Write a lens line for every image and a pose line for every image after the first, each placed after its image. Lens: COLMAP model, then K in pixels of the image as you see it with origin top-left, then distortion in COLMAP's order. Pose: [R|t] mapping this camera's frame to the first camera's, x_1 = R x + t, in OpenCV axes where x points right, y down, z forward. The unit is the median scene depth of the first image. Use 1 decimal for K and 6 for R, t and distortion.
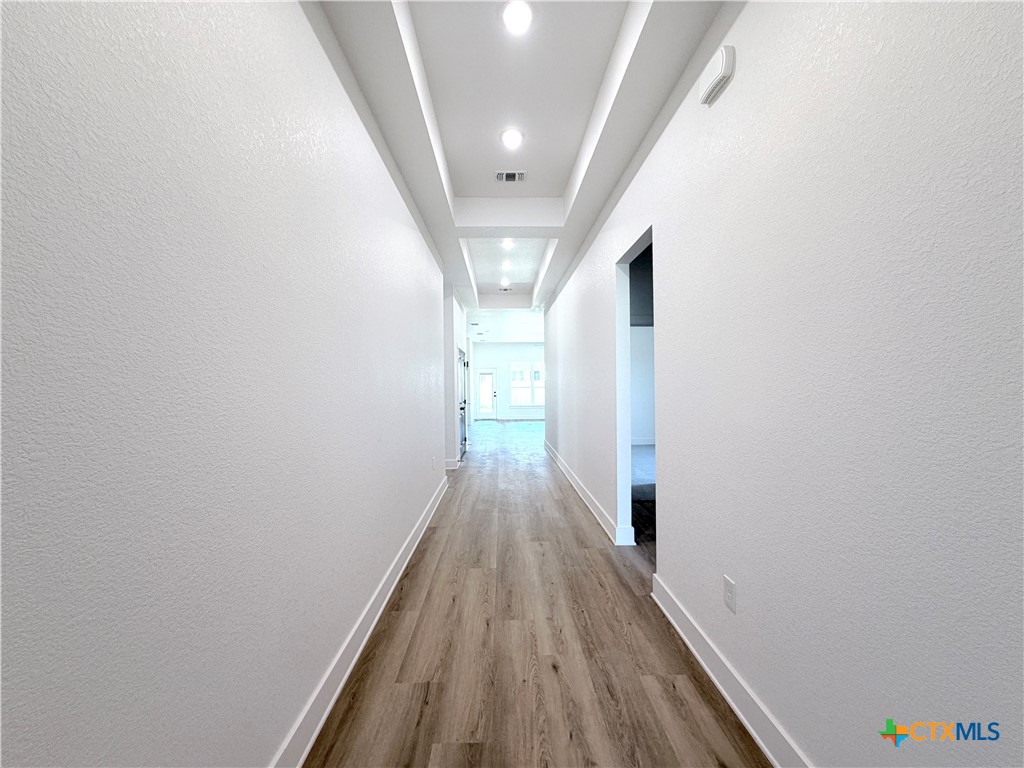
lens RADIAL K [[407.1, 0, 509.6], [0, 407.1, 385.0], [0, 0, 1]] dist [0.000716, -0.000110]
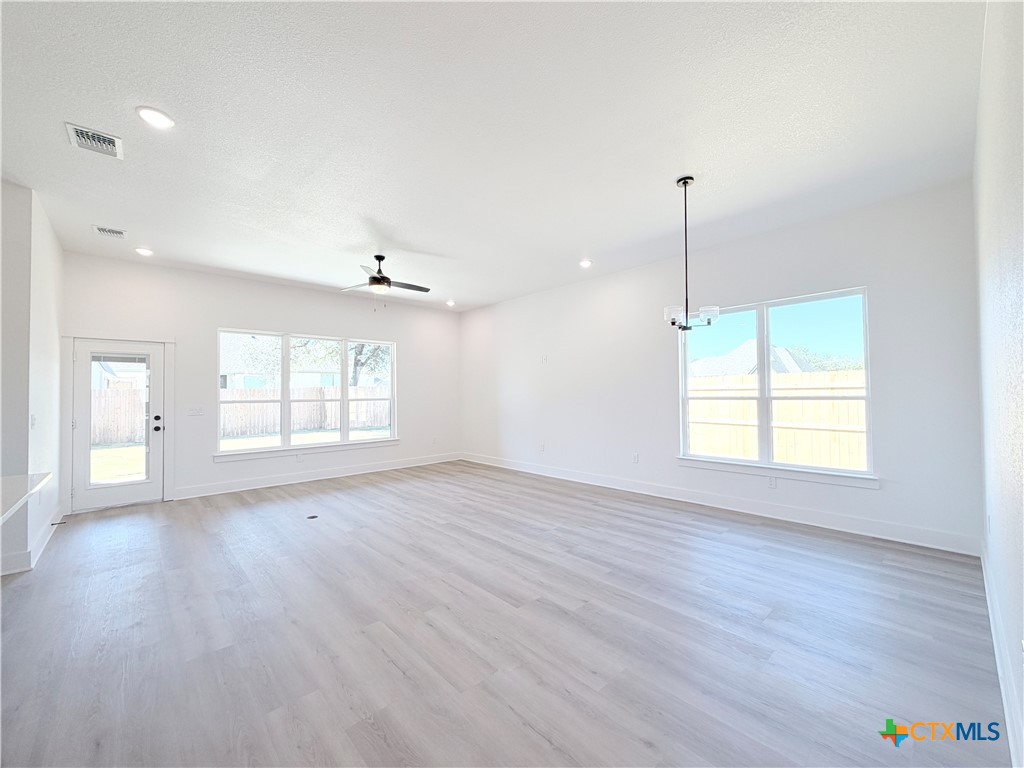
lens RADIAL K [[407.1, 0, 509.6], [0, 407.1, 385.0], [0, 0, 1]] dist [0.000716, -0.000110]
pose [[0.751788, 0.011288, 0.659309, -0.039598], [0.009961, 0.999545, -0.028471, 0.004195], [-0.659330, 0.027971, 0.751333, 0.581854]]
